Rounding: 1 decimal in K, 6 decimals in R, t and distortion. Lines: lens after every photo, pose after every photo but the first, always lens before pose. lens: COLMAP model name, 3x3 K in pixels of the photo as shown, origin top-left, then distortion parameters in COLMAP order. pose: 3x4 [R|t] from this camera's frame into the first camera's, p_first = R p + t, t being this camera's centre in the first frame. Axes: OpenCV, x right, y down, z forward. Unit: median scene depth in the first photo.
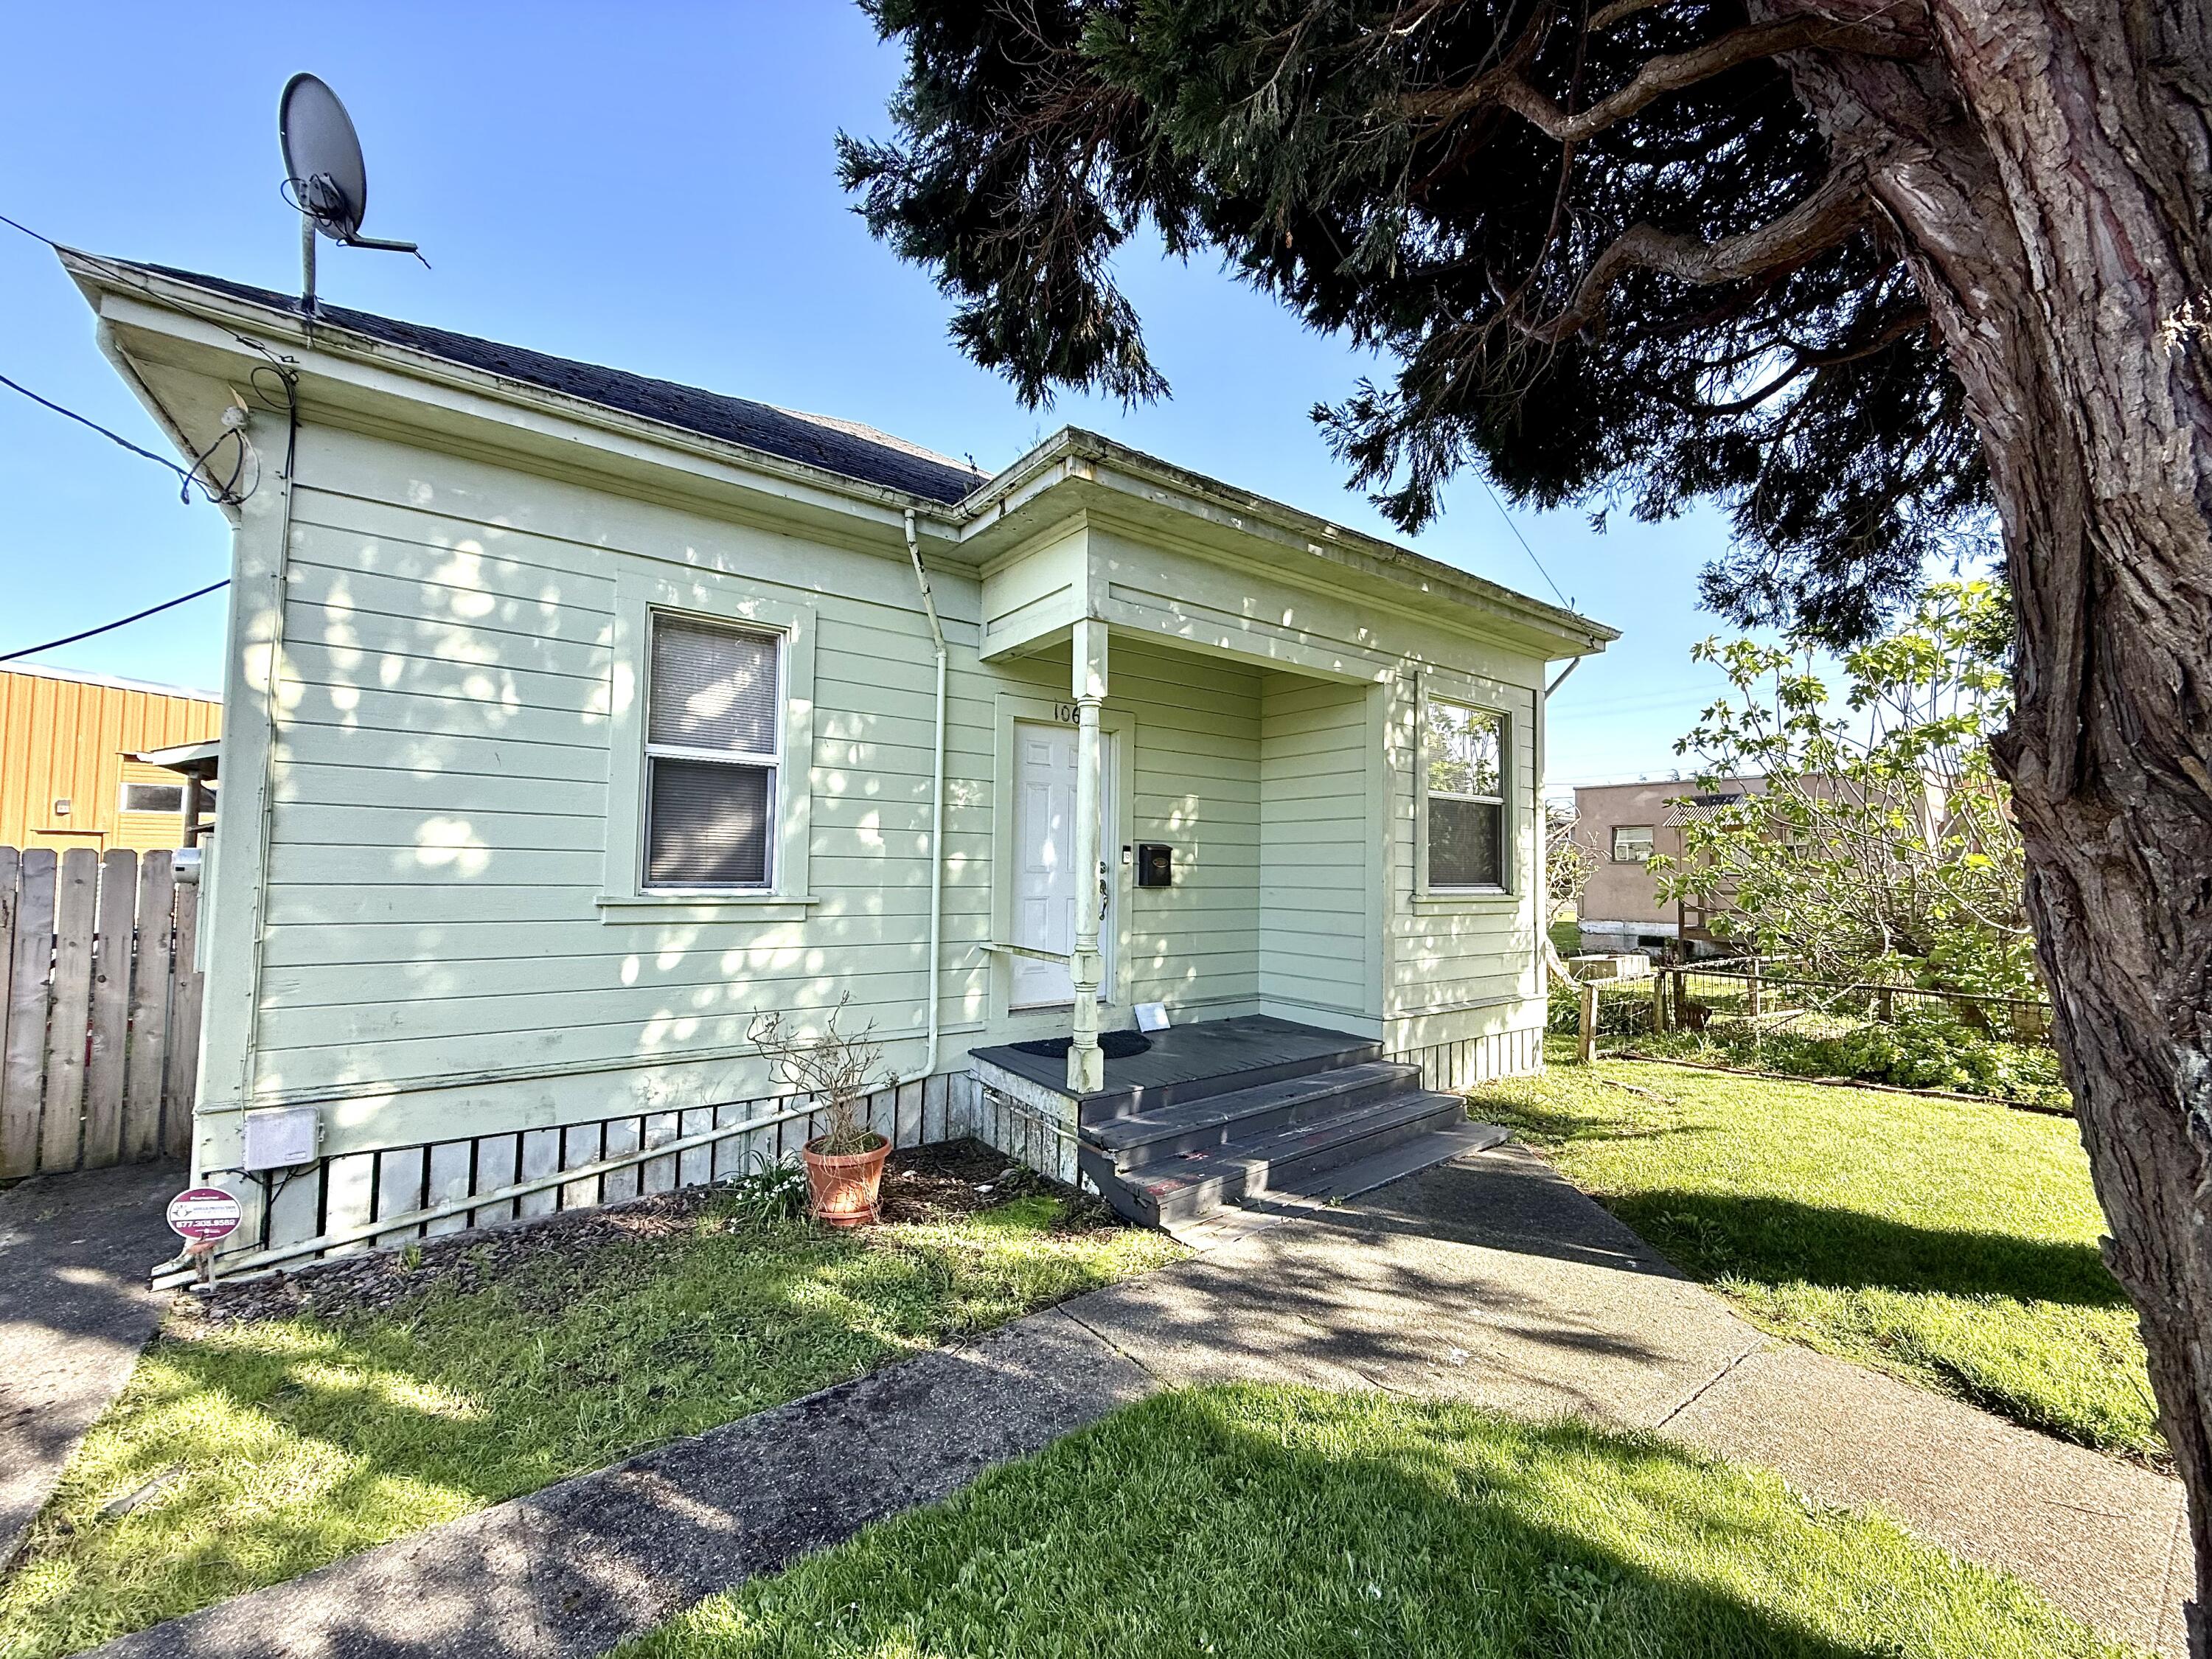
lens RADIAL K [[893.0, 0, 1088.6], [0, 893.0, 829.2], [0, 0, 1]] dist [0.007423, -0.000360]
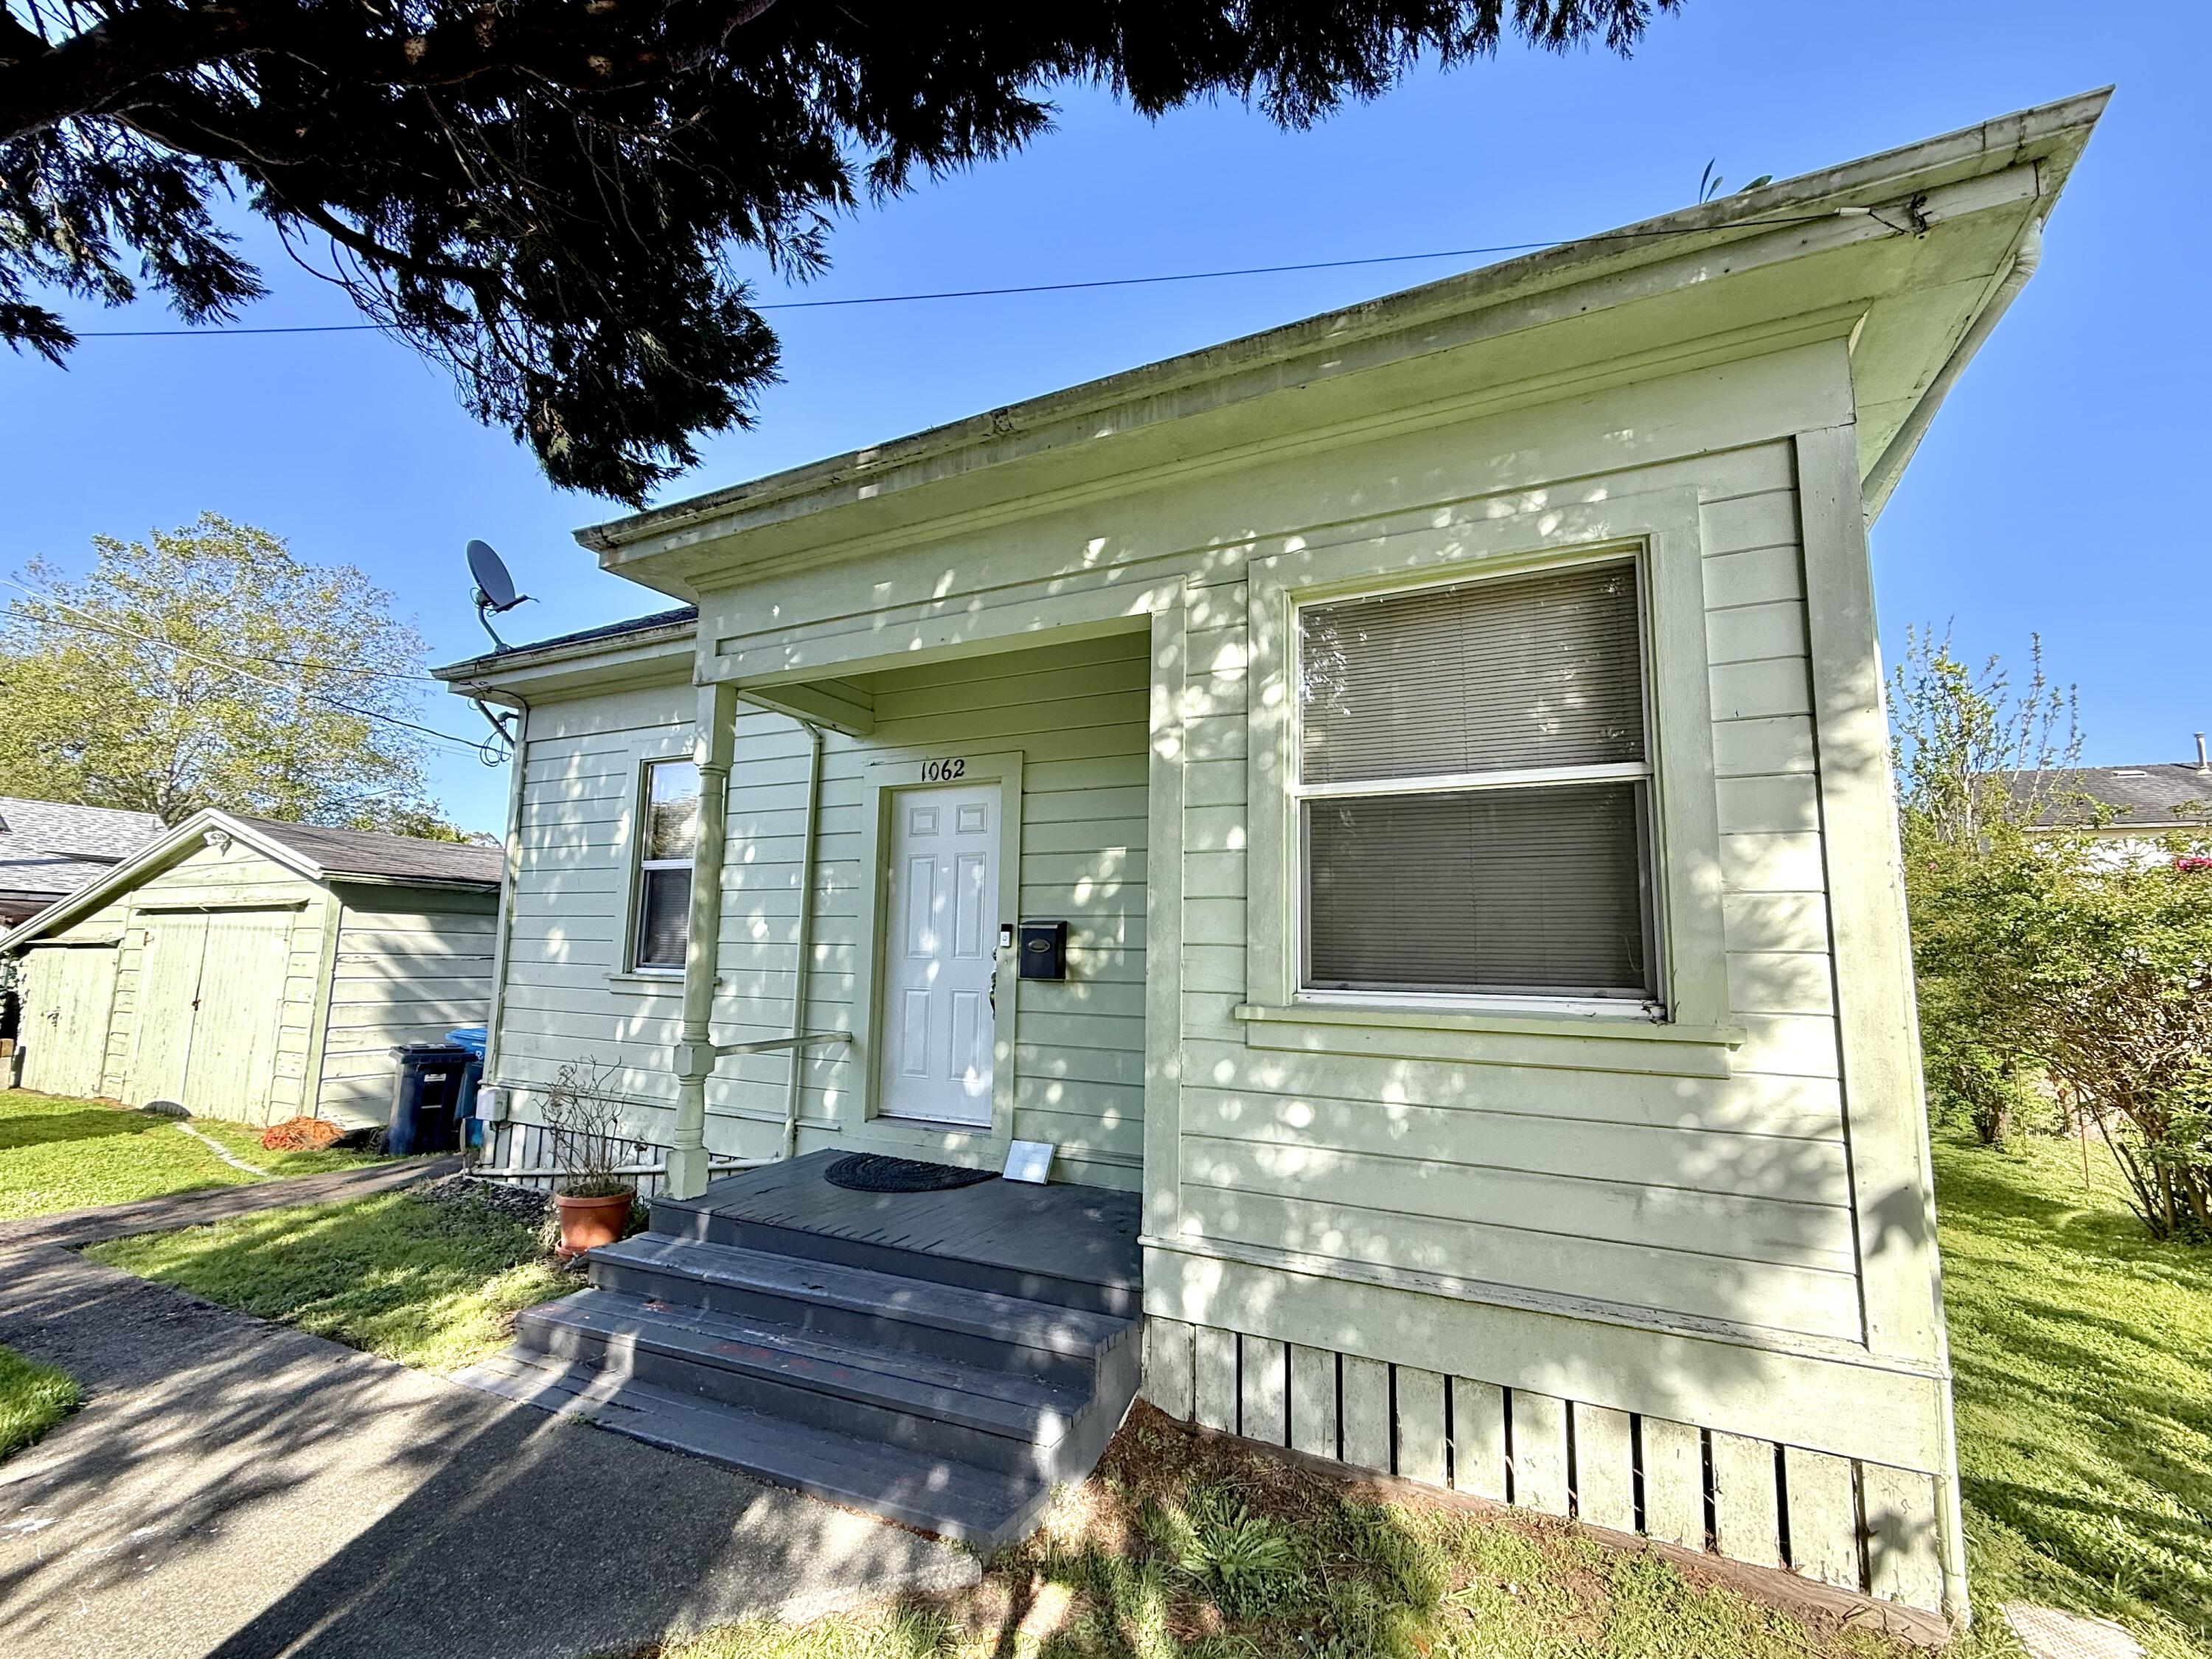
lens RADIAL K [[960.2, 0, 1095.9], [0, 960.2, 834.8], [0, 0, 1]] dist [0.002137, 0.000407]
pose [[0.447681, -0.115581, -0.886692, 1.143398], [0.031198, 0.993026, -0.113690, 0.052859], [0.893649, 0.023234, 0.448165, 0.979145]]
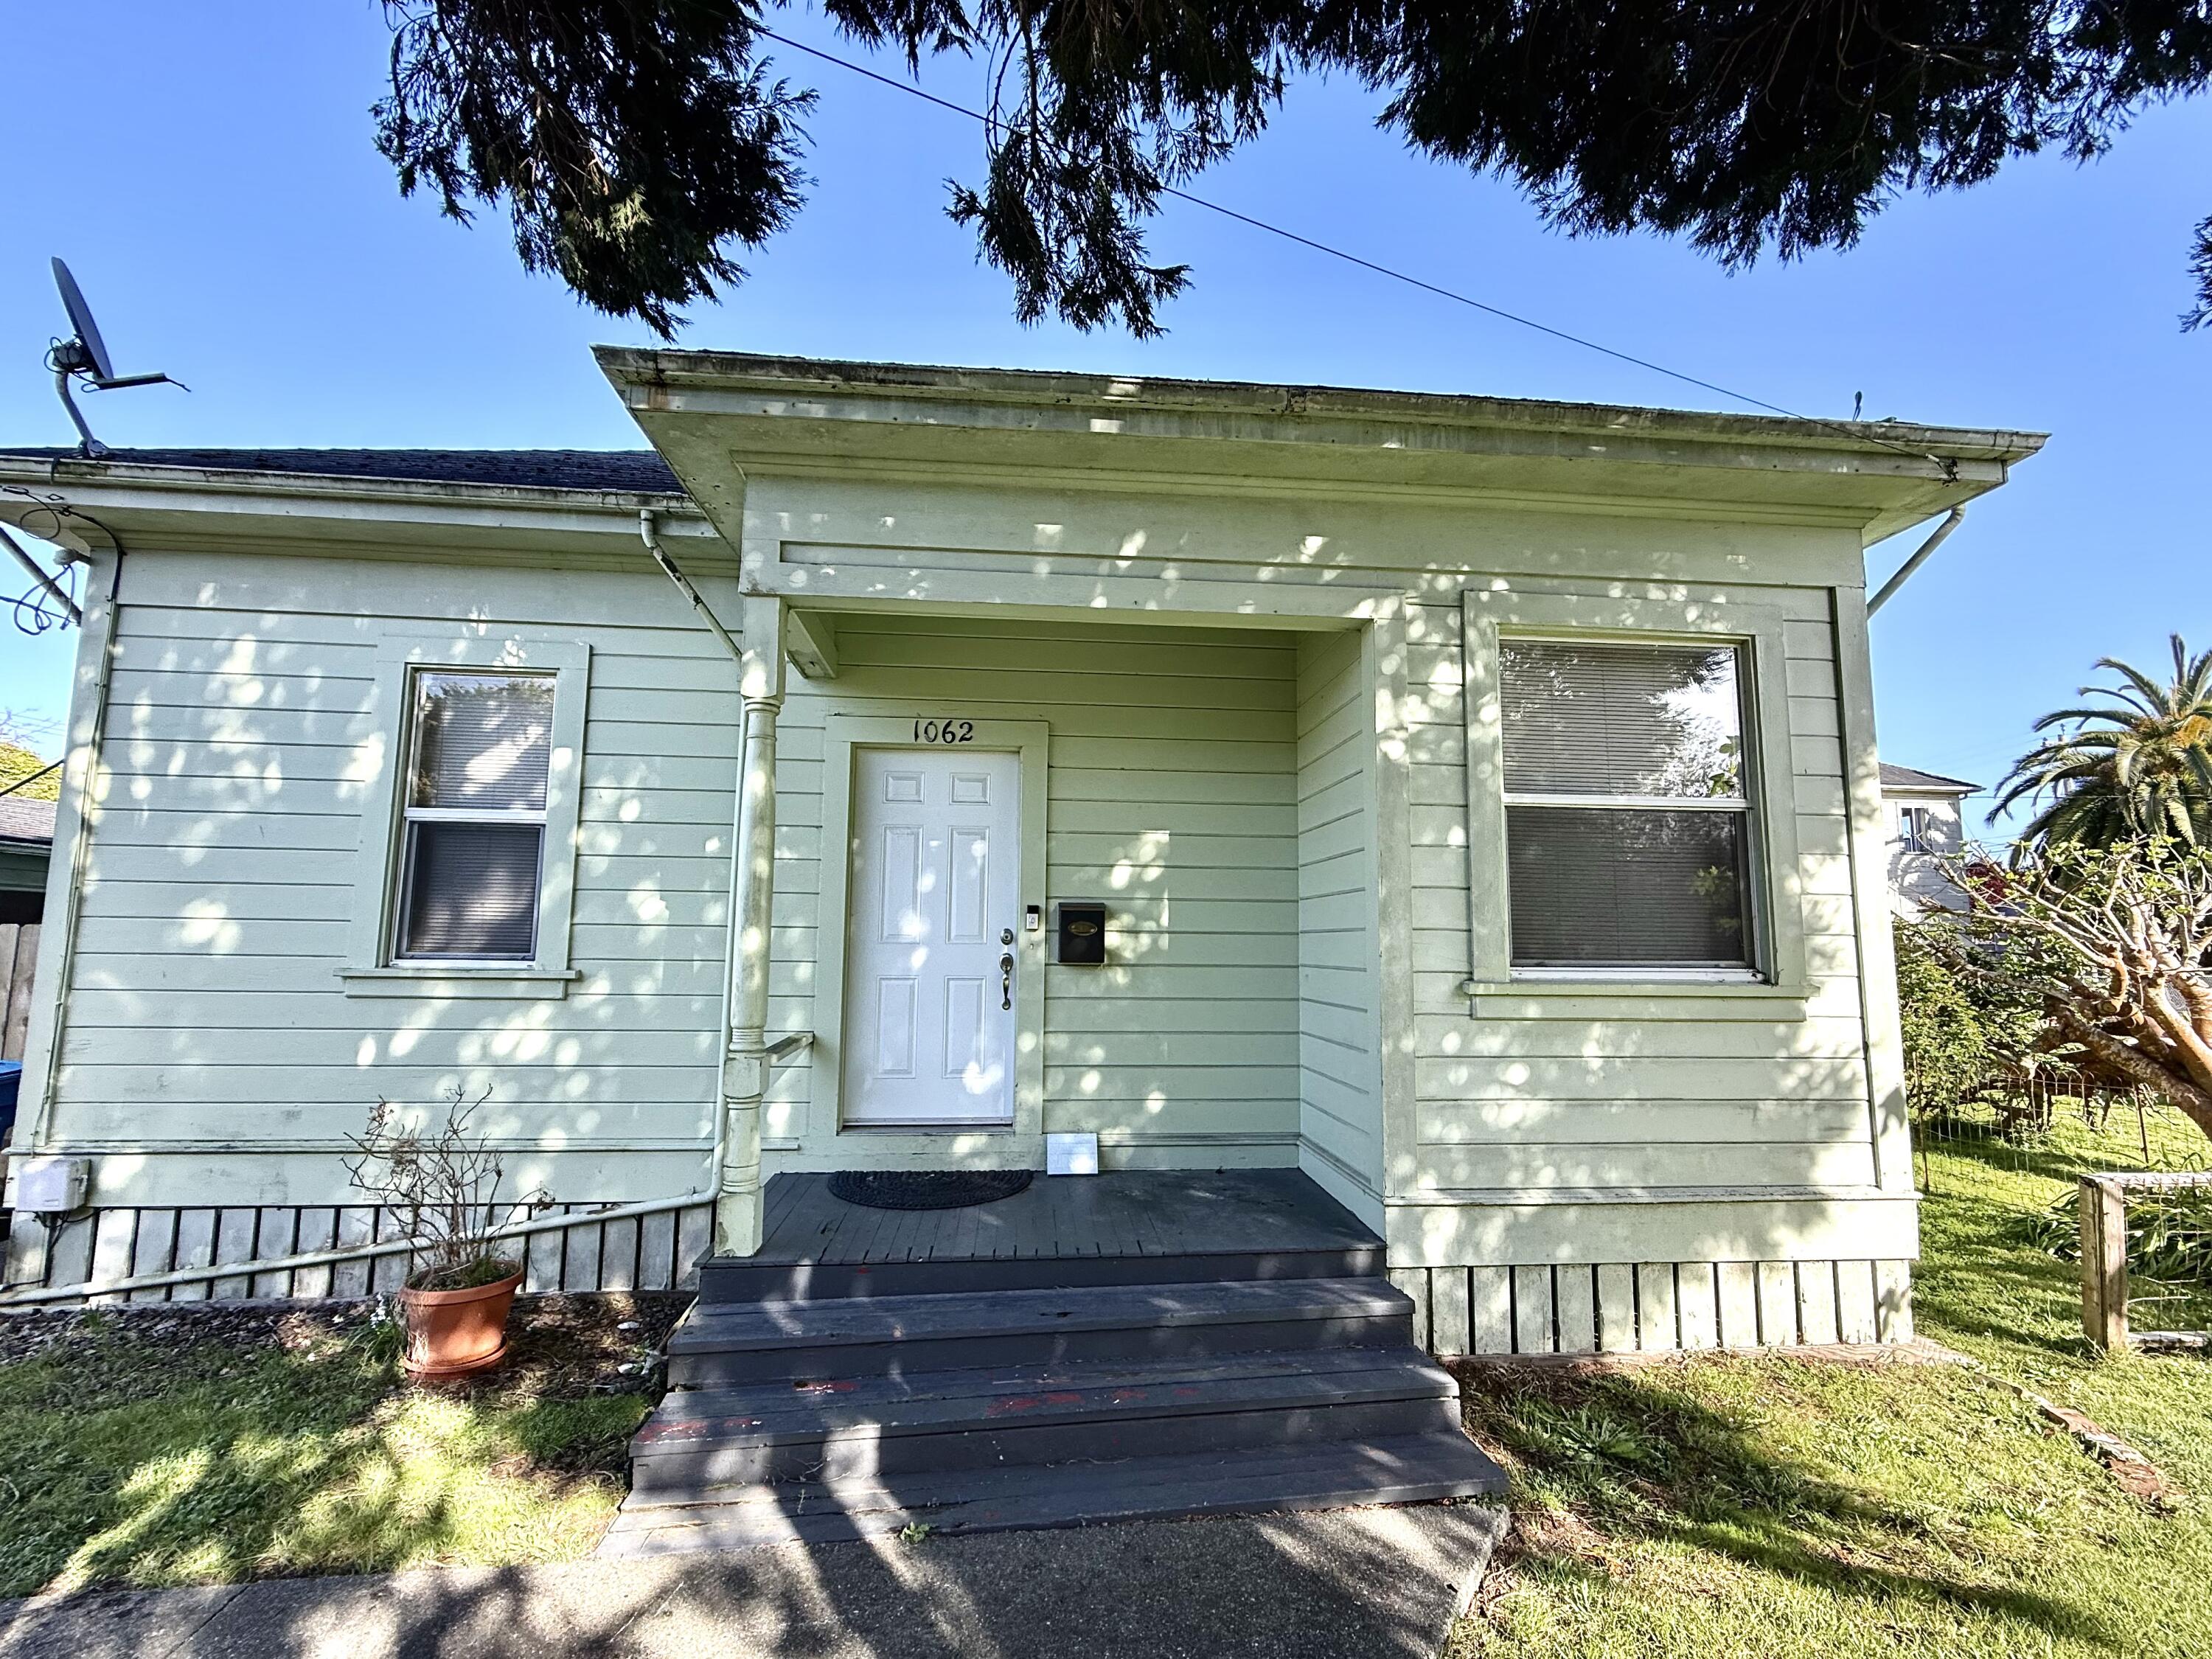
lens RADIAL K [[960.2, 0, 1110.3], [0, 960.2, 836.0], [0, 0, 1]] dist [0.002137, 0.000407]
pose [[0.854604, -0.059439, -0.515868, 0.693416], [0.024870, 0.996972, -0.073673, 0.028248], [0.518685, 0.050132, 0.853494, 0.521586]]
